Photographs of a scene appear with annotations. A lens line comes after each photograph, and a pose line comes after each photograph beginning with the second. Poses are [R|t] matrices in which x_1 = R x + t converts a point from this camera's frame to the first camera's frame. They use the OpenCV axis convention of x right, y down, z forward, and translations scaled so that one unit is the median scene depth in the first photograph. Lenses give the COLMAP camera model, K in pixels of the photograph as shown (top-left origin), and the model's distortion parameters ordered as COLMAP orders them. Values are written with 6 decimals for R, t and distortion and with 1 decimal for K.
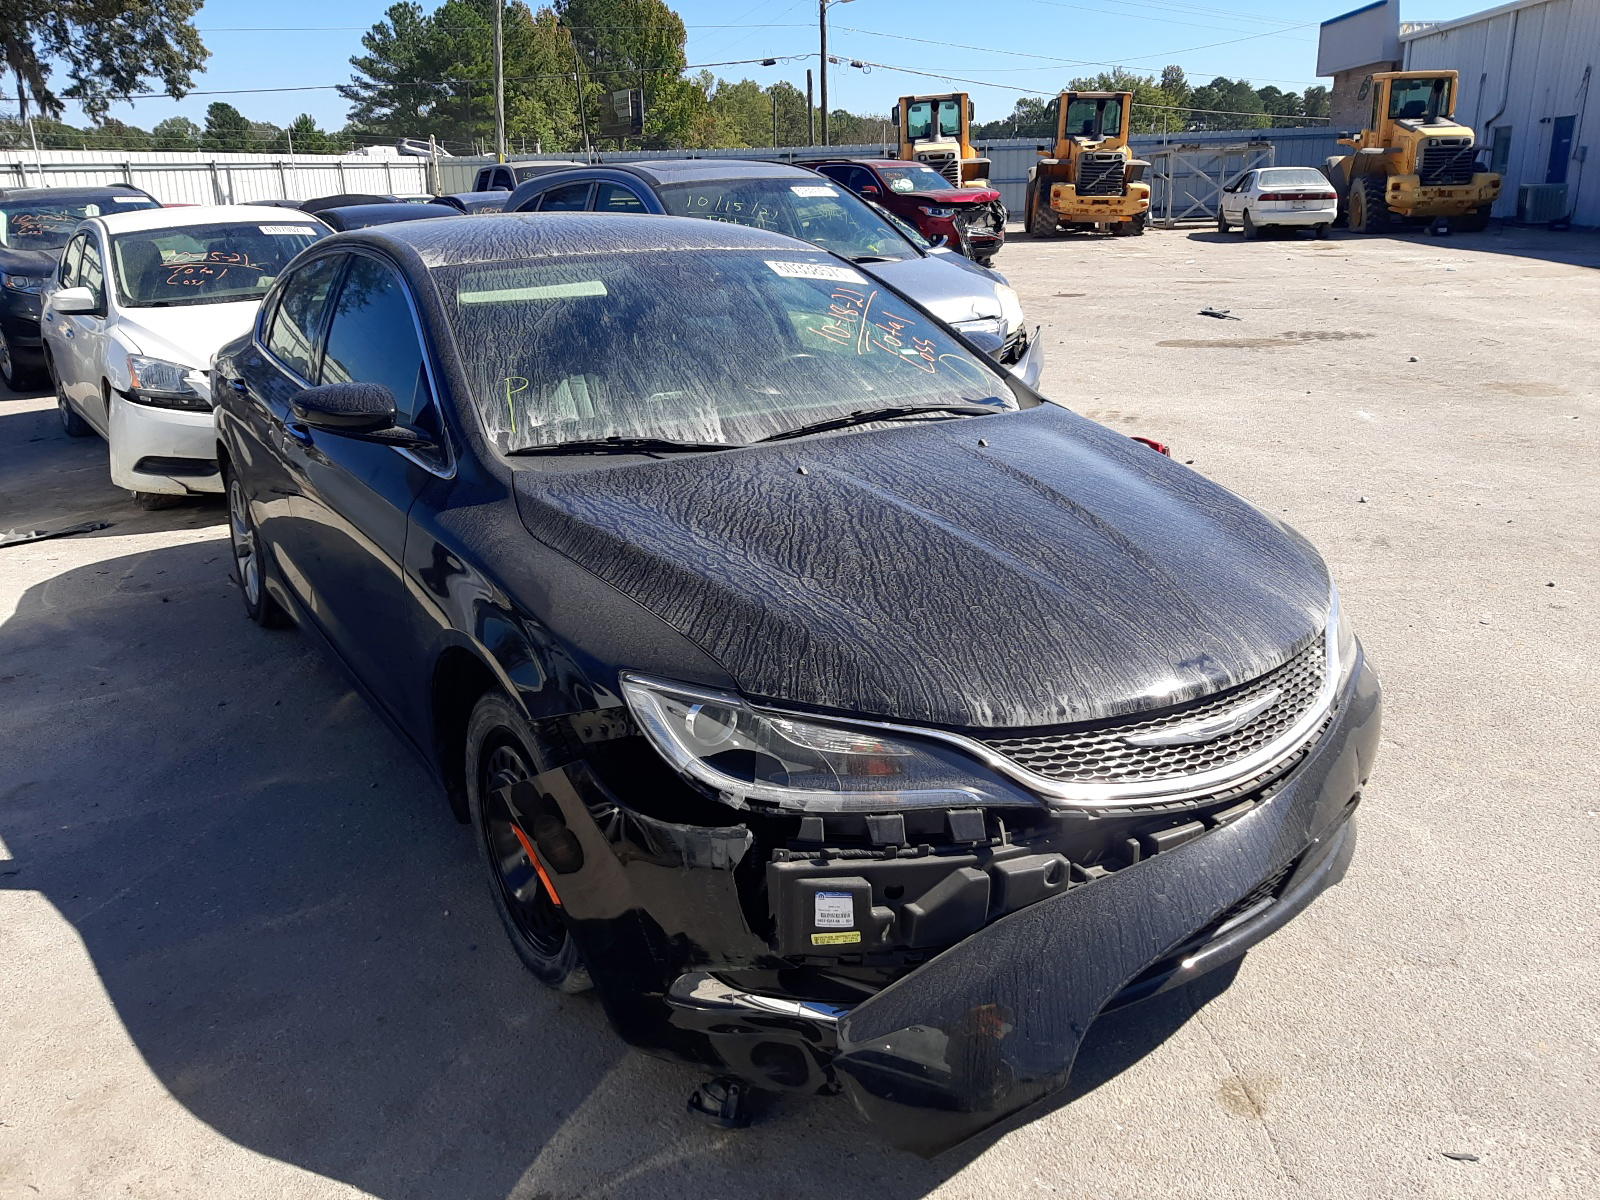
lens RADIAL K [[1235.6, 0, 800.0], [0, 1235.6, 600.0], [0, 0, 1]] dist [0.012023, -0.001192]
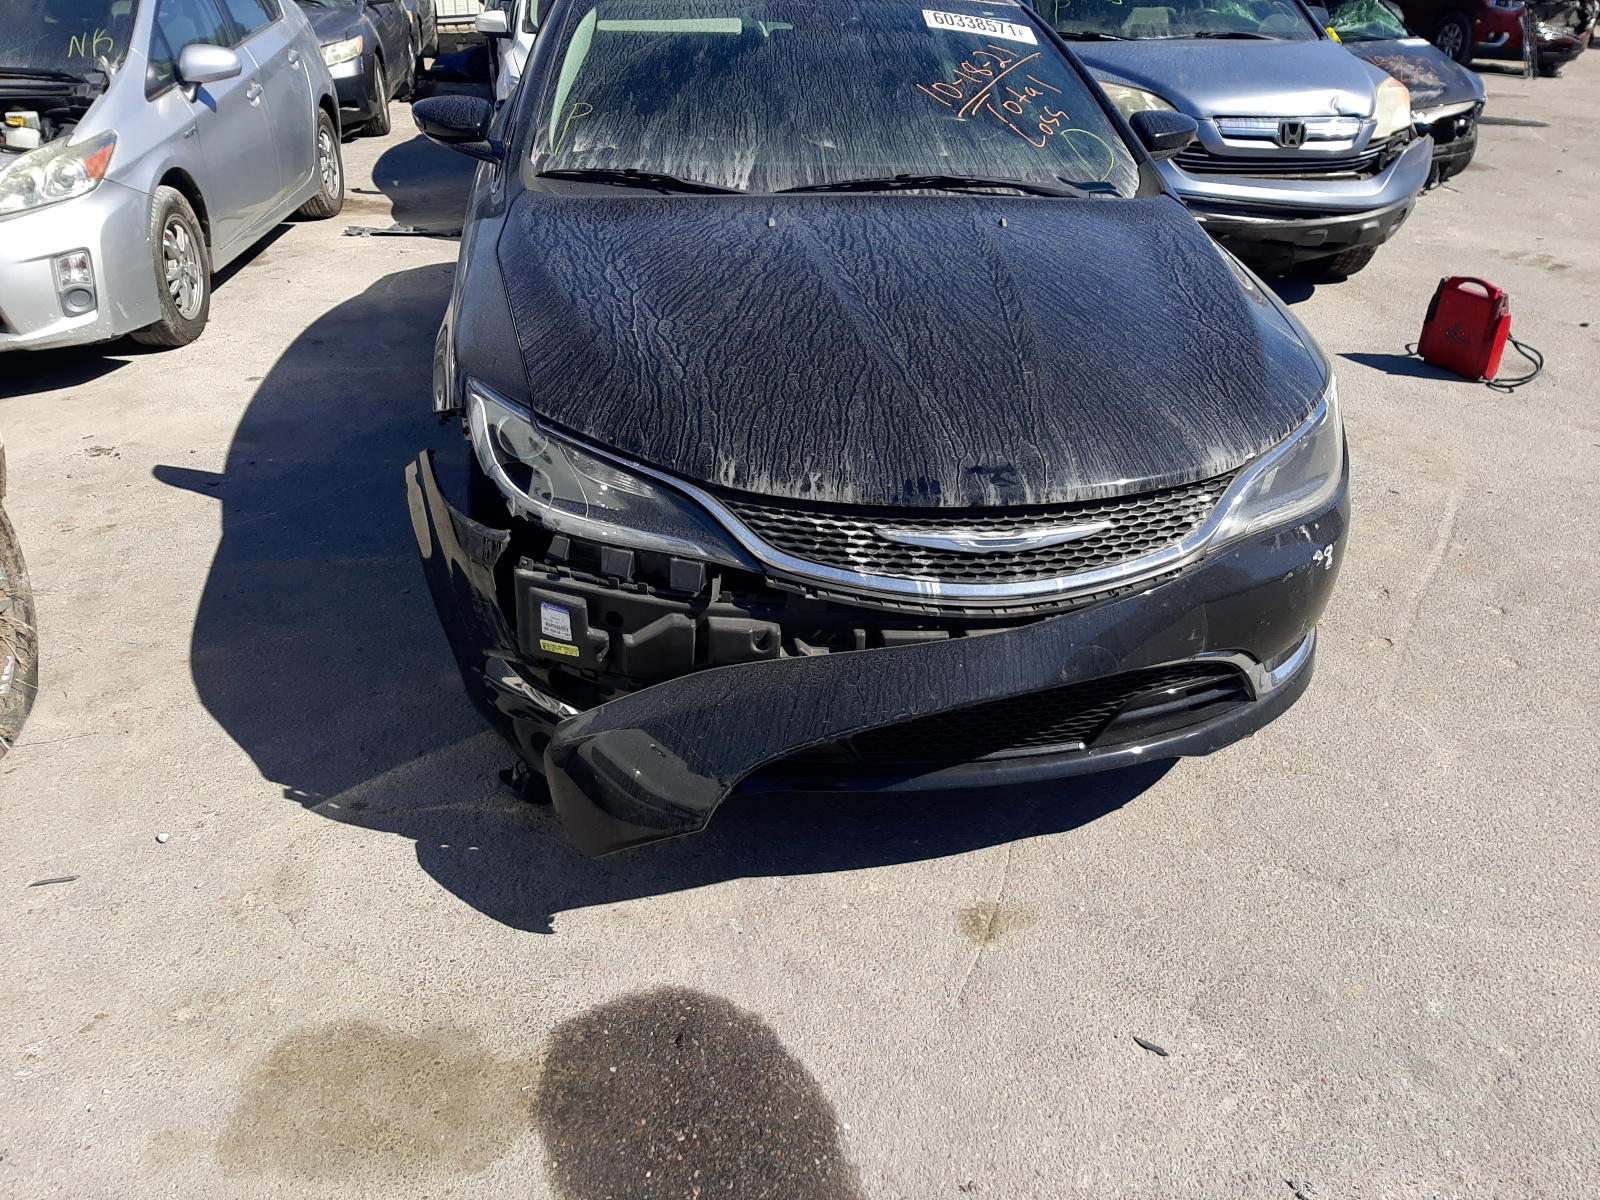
lens RADIAL K [[1195.5, 0, 803.0], [0, 1195.5, 643.8], [0, 0, 1]] dist [0.002646, -0.029261]
pose [[0.917295, 0.236631, -0.320274, 0.546827], [-0.165477, 0.958071, 0.233918, -0.013285], [0.362197, -0.161574, 0.917991, 0.100950]]
